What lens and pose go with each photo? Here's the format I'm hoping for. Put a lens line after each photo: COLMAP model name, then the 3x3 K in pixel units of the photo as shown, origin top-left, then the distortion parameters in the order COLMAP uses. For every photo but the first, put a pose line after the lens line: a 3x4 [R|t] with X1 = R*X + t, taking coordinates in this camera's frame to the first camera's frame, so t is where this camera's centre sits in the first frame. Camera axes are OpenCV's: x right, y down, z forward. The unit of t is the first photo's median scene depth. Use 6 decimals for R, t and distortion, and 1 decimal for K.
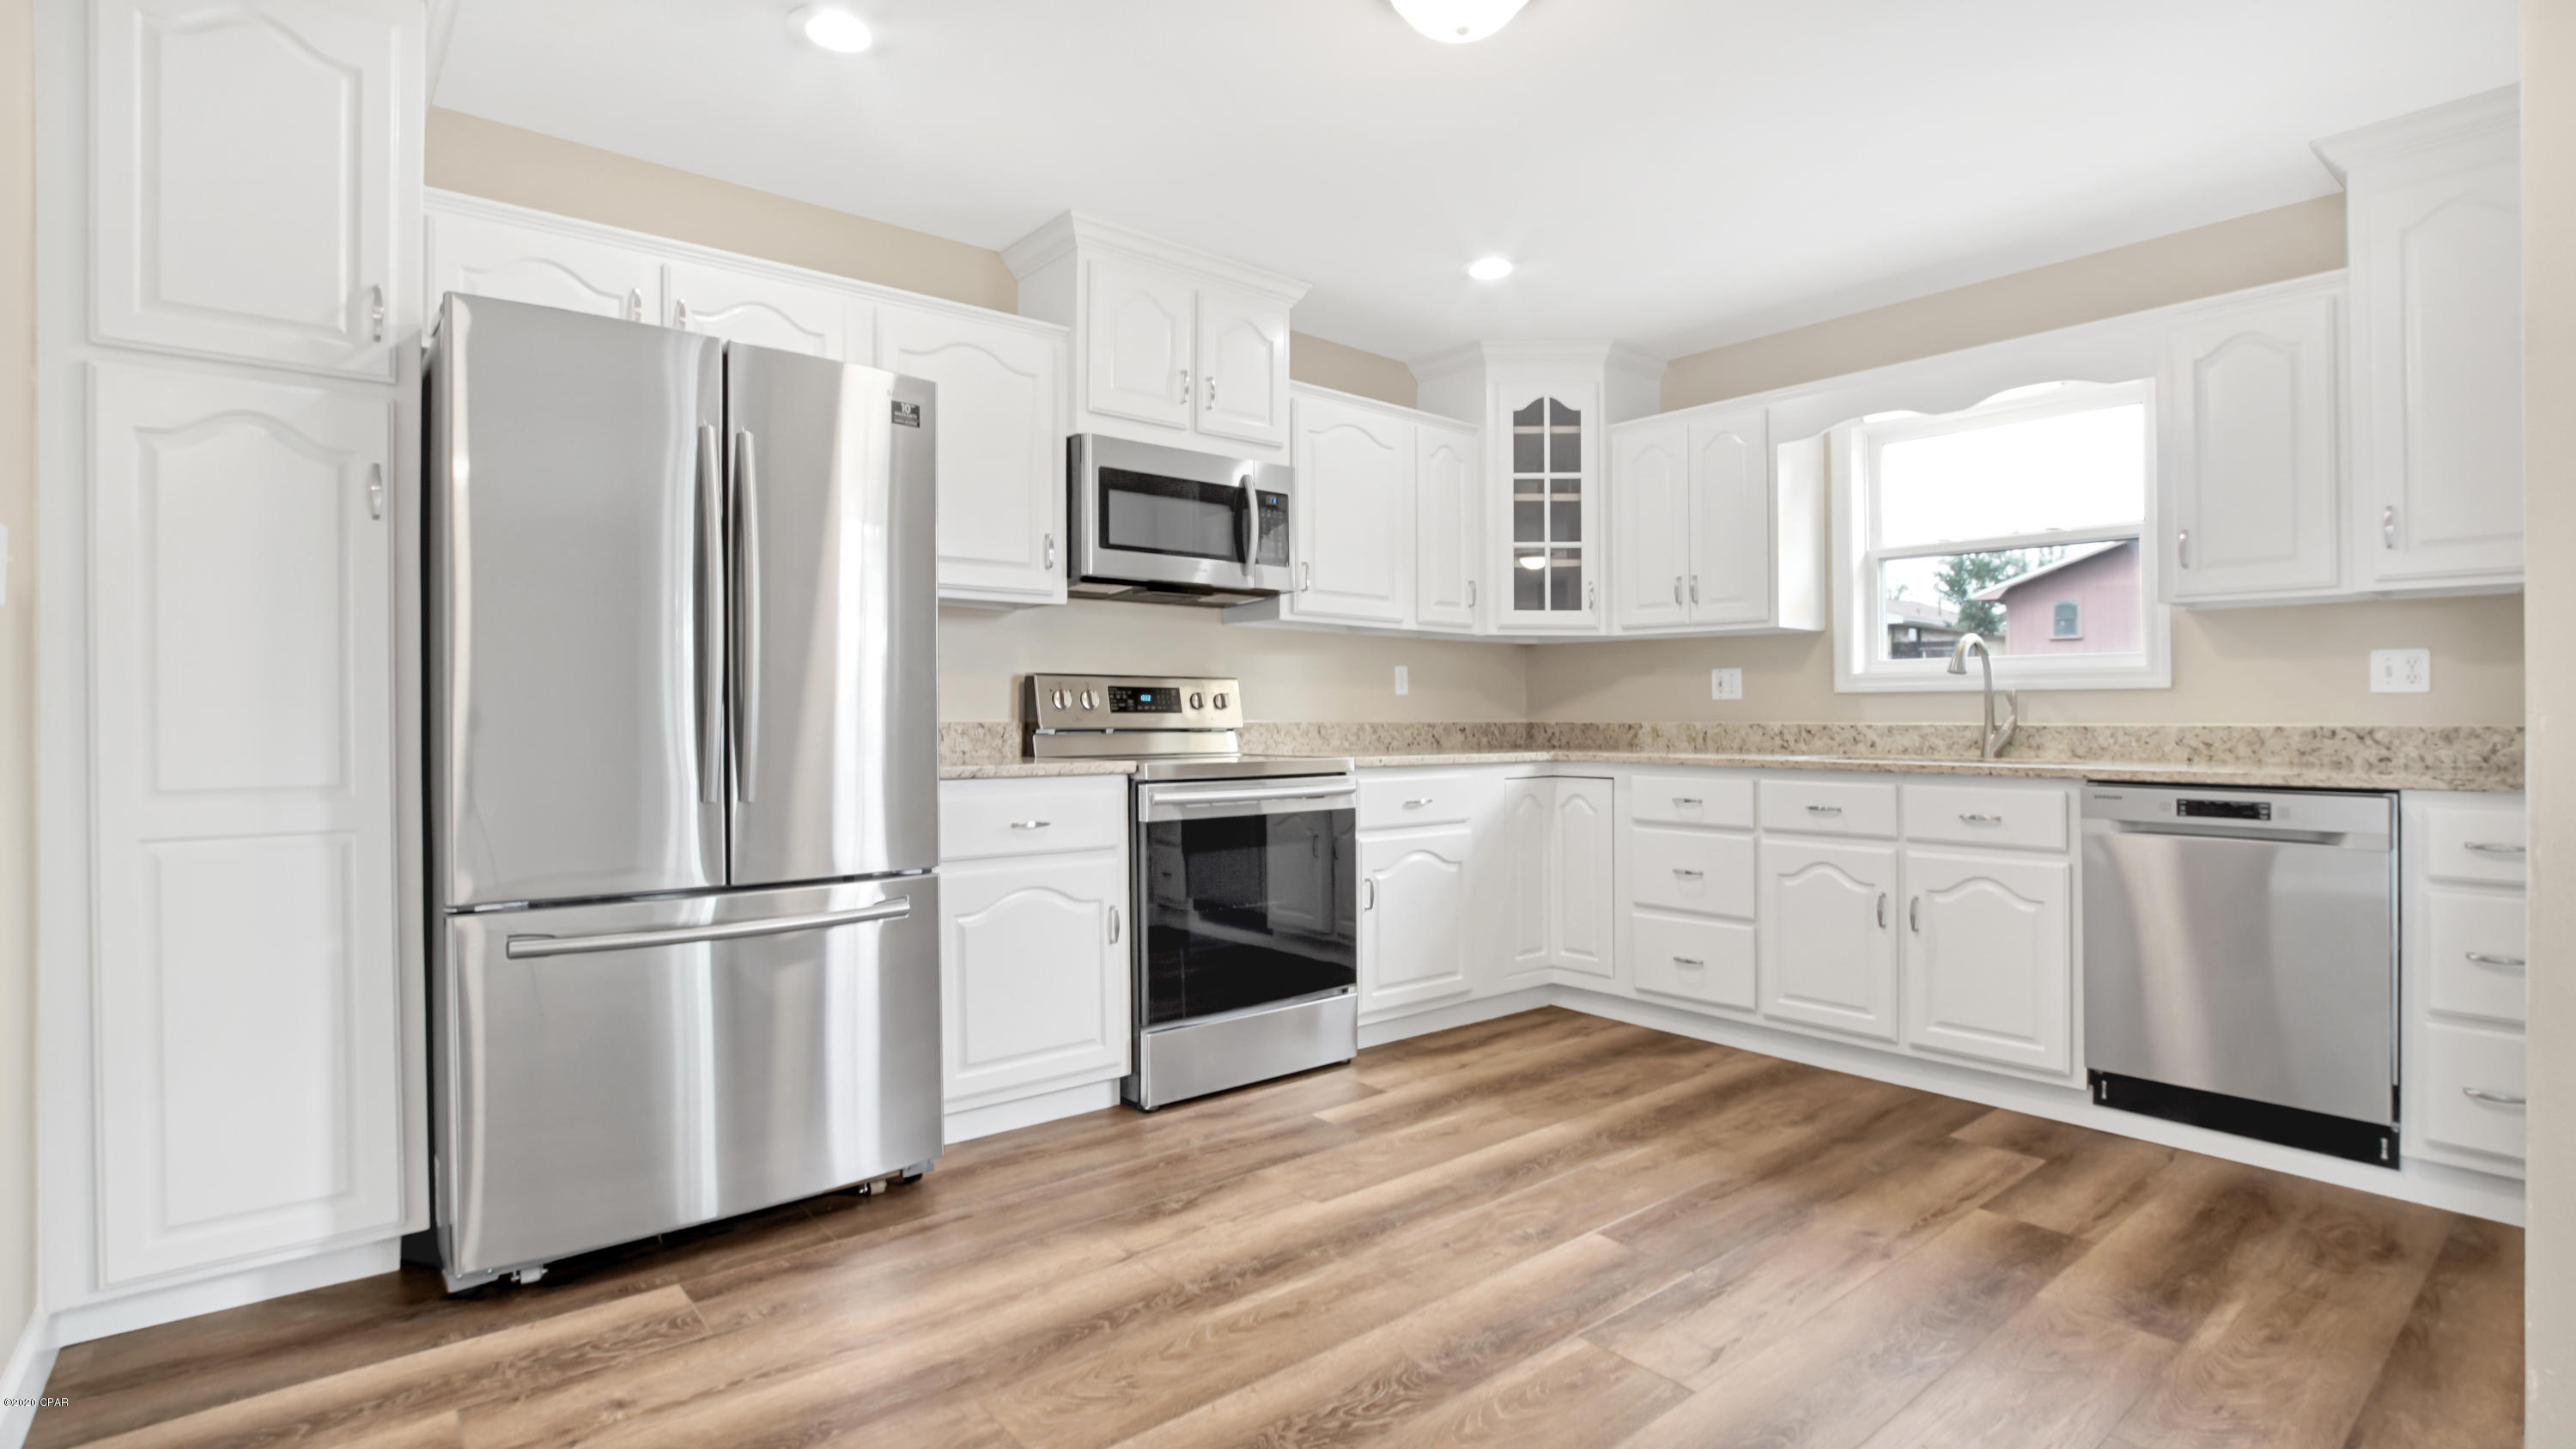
lens RADIAL K [[1204.1, 0, 1291.2], [0, 1204.1, 714.4], [0, 0, 1]] dist [-0.033102, 0.005745]
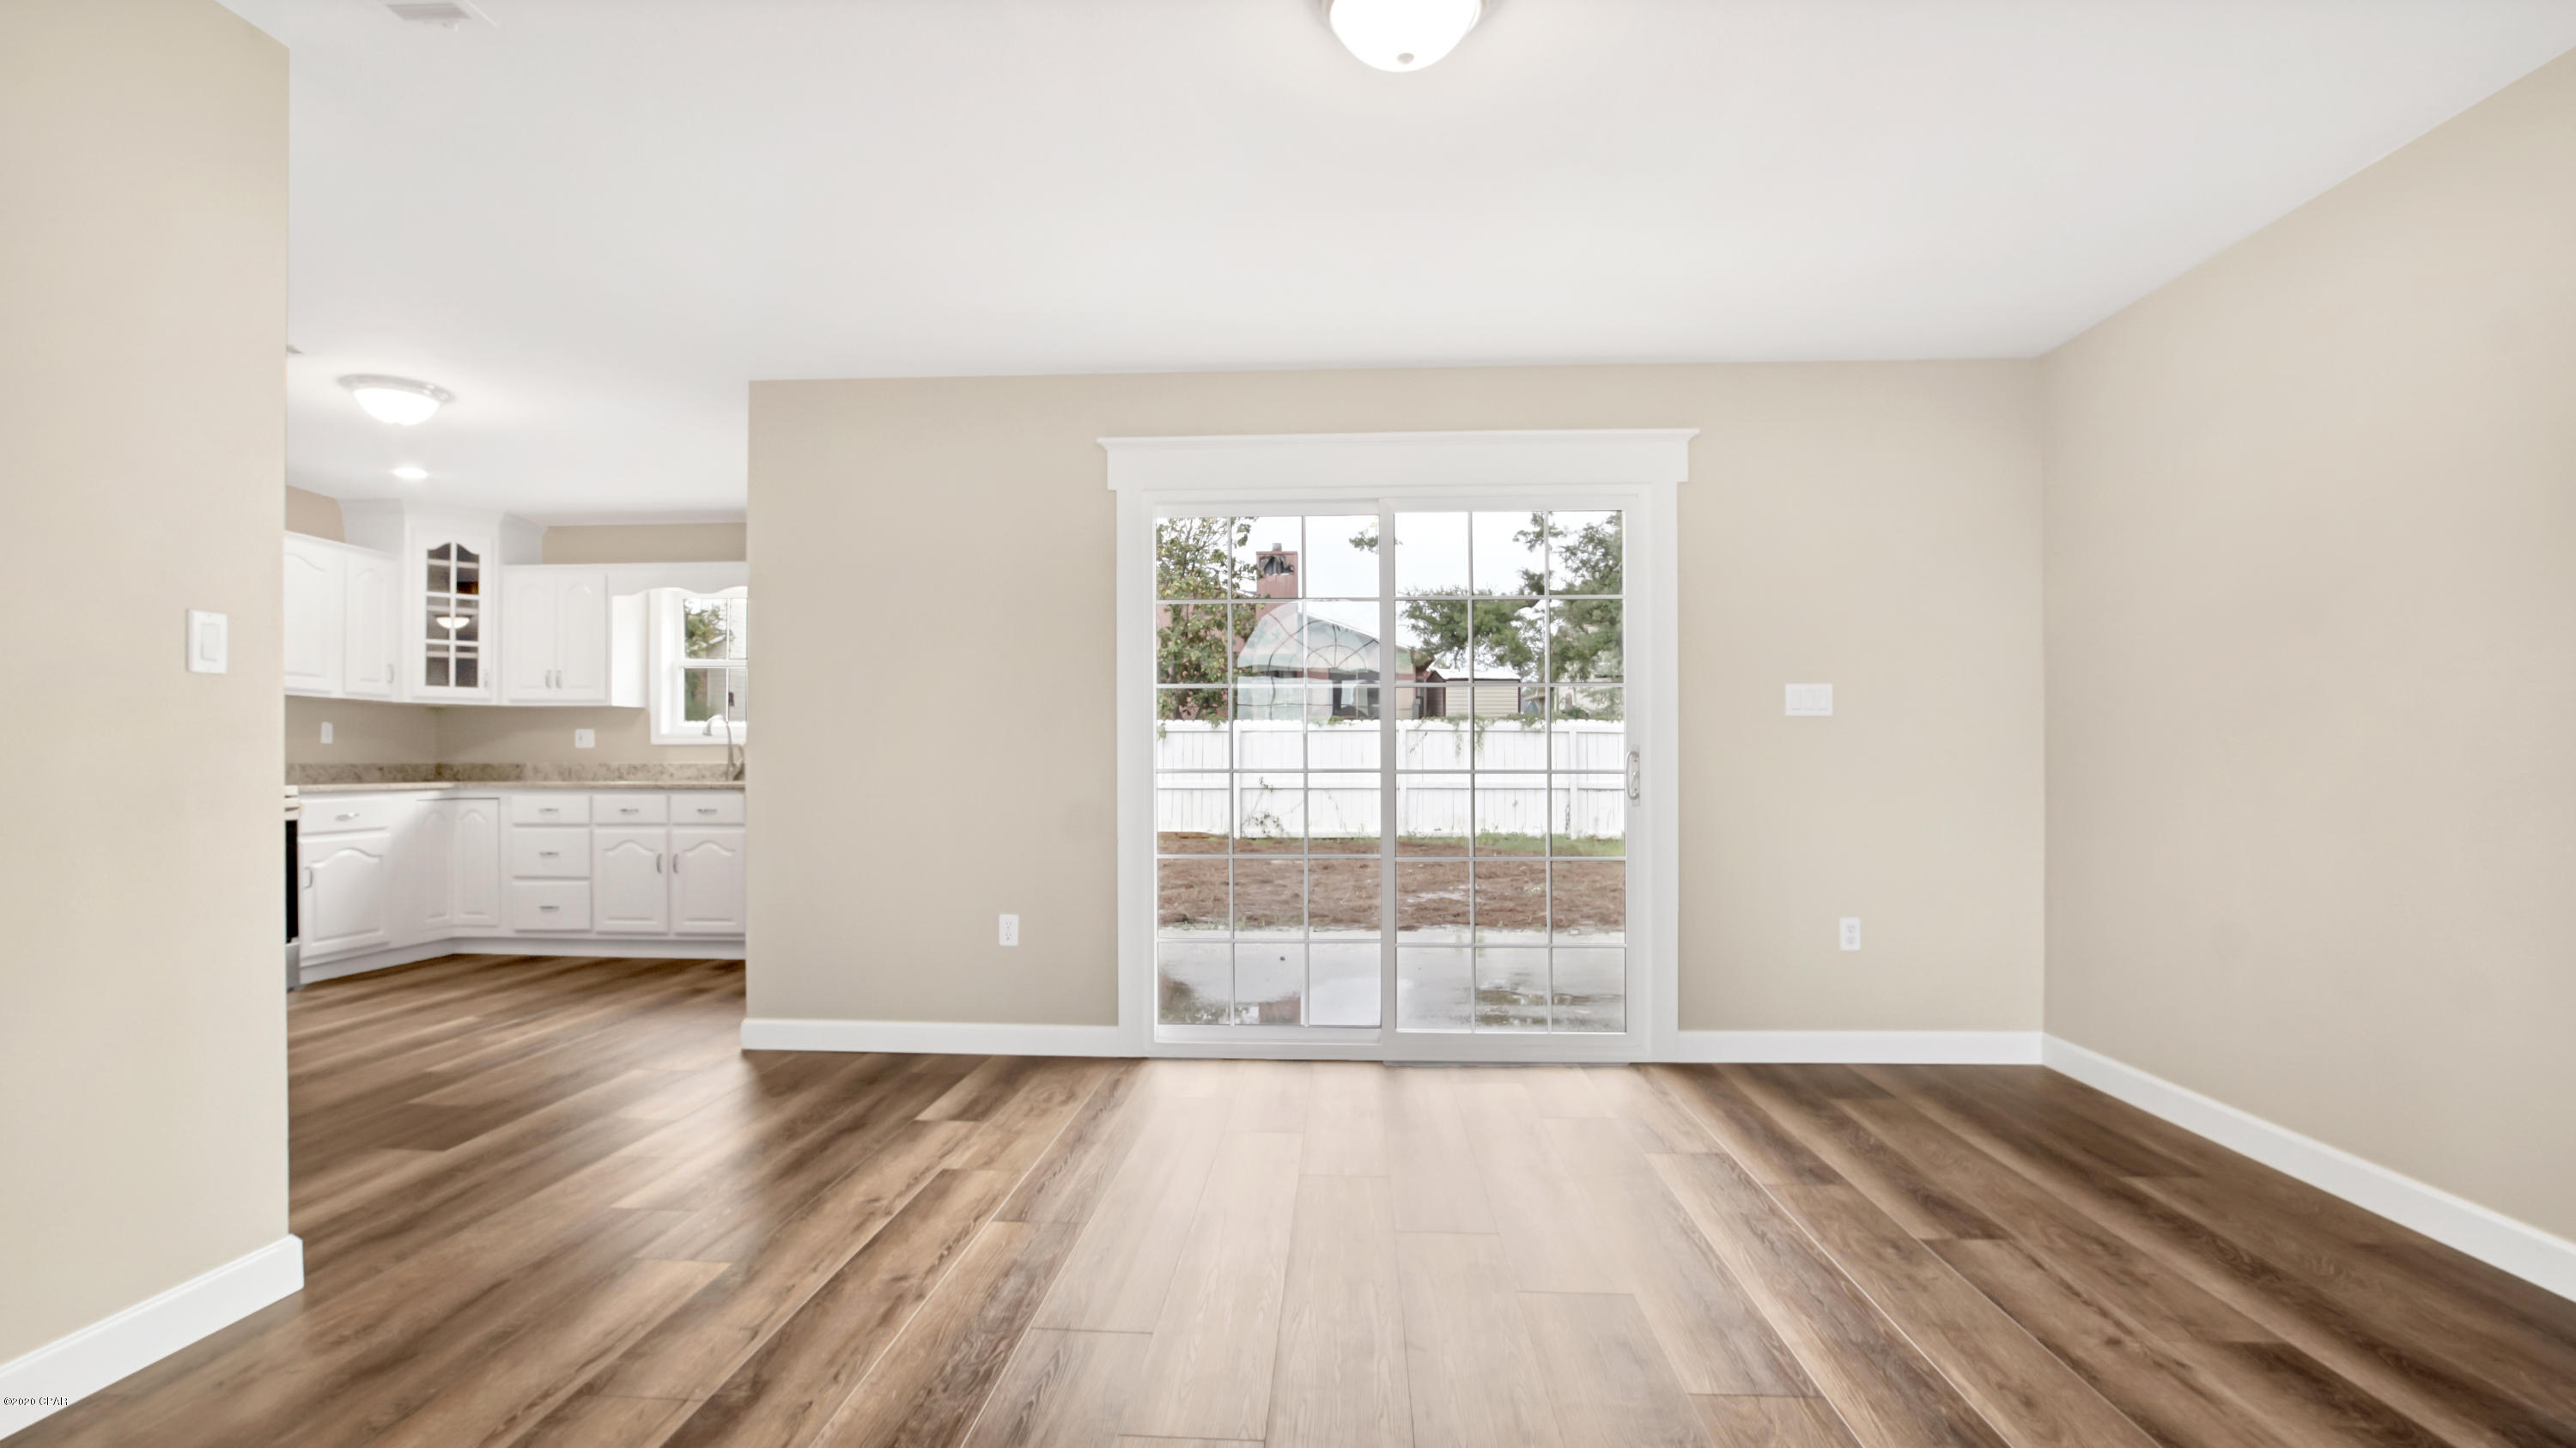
lens RADIAL K [[1204.0, 0, 1281.0], [0, 1204.0, 743.6], [0, 0, 1]] dist [-0.033102, 0.005745]
pose [[0.690703, 0.009454, 0.723077, -0.164519], [-0.000856, 0.999925, -0.012256, 0.000640], [-0.723138, 0.007847, 0.690659, -0.896877]]
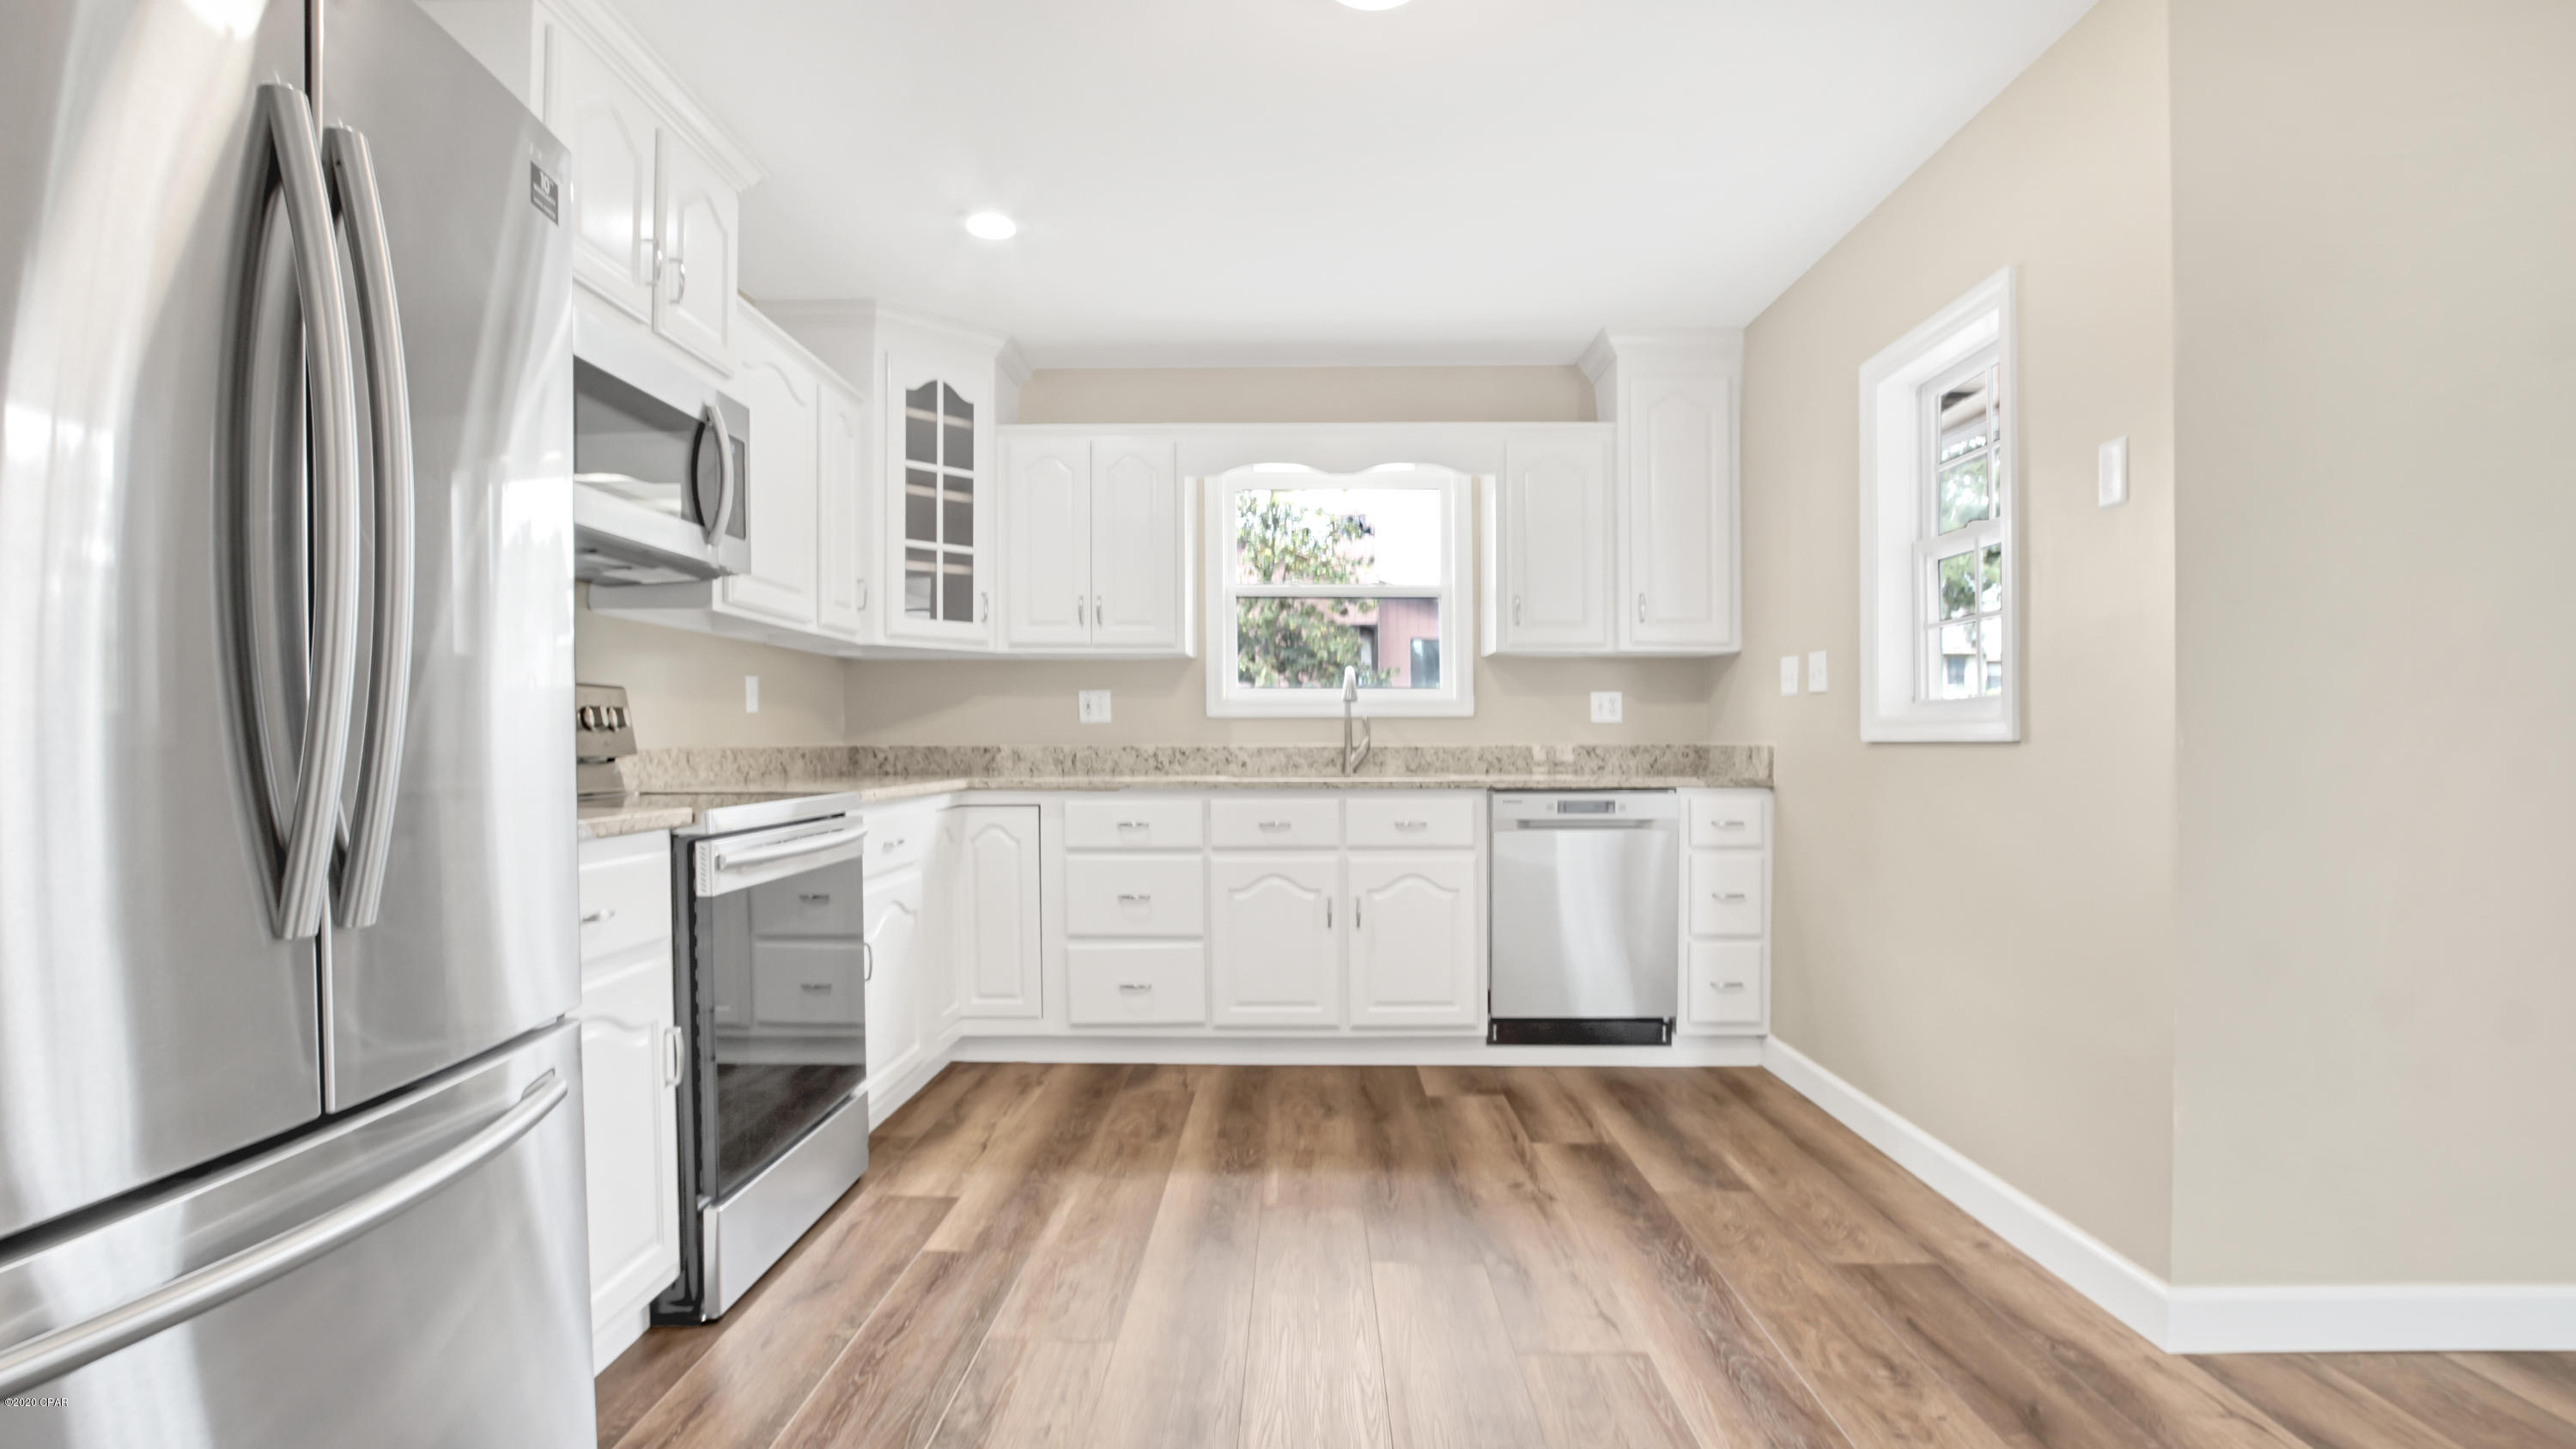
lens RADIAL K [[1204.1, 0, 1301.9], [0, 1204.1, 743.2], [0, 0, 1]] dist [-0.033102, 0.005745]
pose [[0.651970, -0.004790, 0.758230, -0.345902], [0.000672, 0.999983, 0.005739, -0.000496], [-0.758245, -0.003233, 0.651962, 0.259935]]
